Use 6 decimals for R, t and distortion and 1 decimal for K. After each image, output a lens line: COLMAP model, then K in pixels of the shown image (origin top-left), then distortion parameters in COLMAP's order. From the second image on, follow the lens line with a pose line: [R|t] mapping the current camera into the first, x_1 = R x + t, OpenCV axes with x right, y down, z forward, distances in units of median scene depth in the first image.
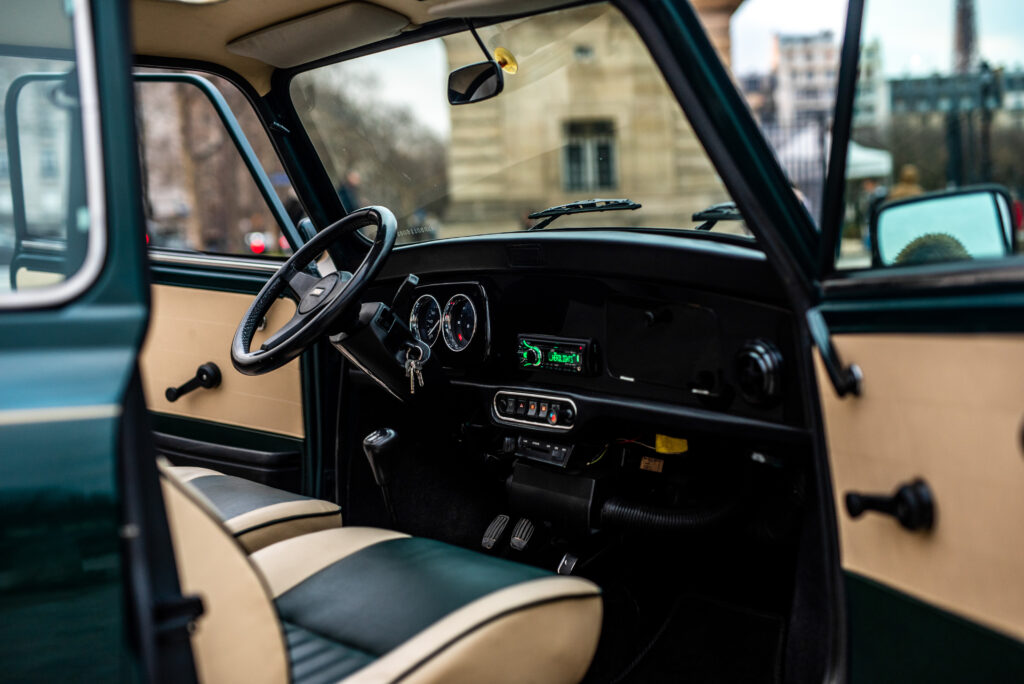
lens RADIAL K [[1430.1, 0, 512.0], [0, 1430.1, 342.0], [0, 0, 1]] dist [-0.002650, 0.080634]
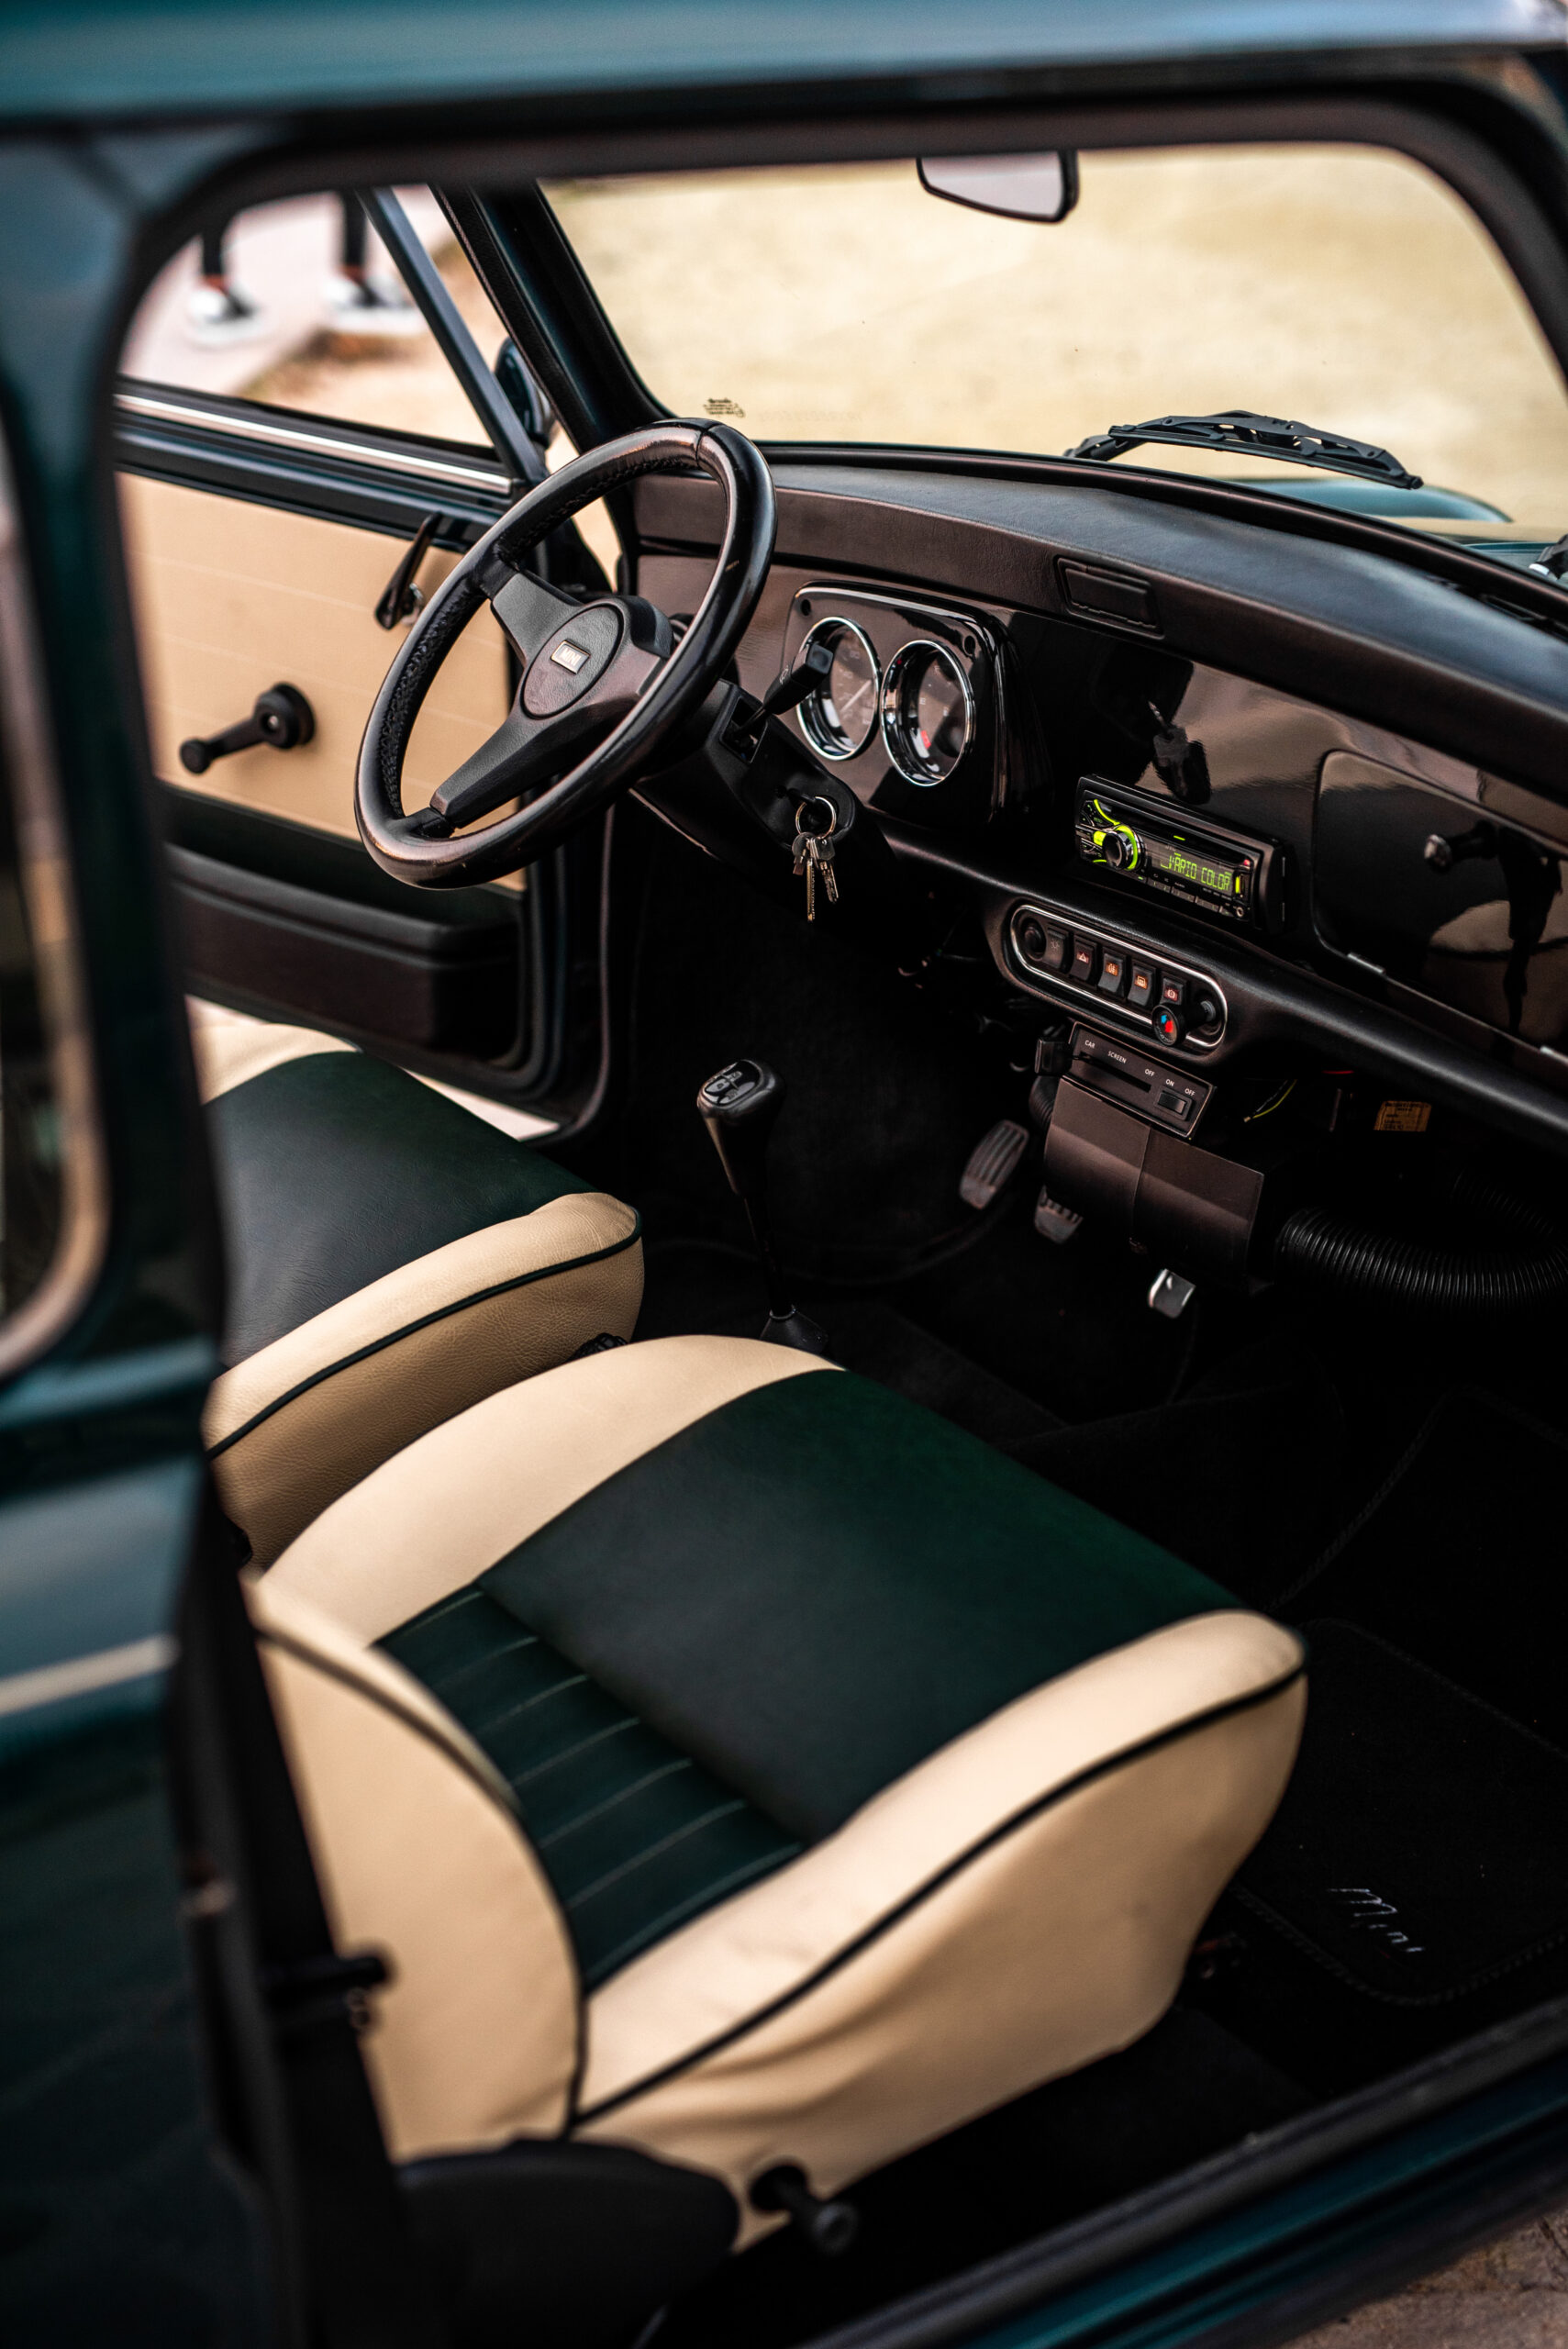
lens RADIAL K [[3280.5, 0, 784.0], [0, 3280.5, 1174.5], [0, 0, 1]] dist [-0.002650, 0.080634]
pose [[0.999063, 0.018955, -0.038904, -0.039992], [-0.005730, 0.949004, 0.315213, -0.186087], [0.042895, -0.314694, 0.948223, 0.106472]]
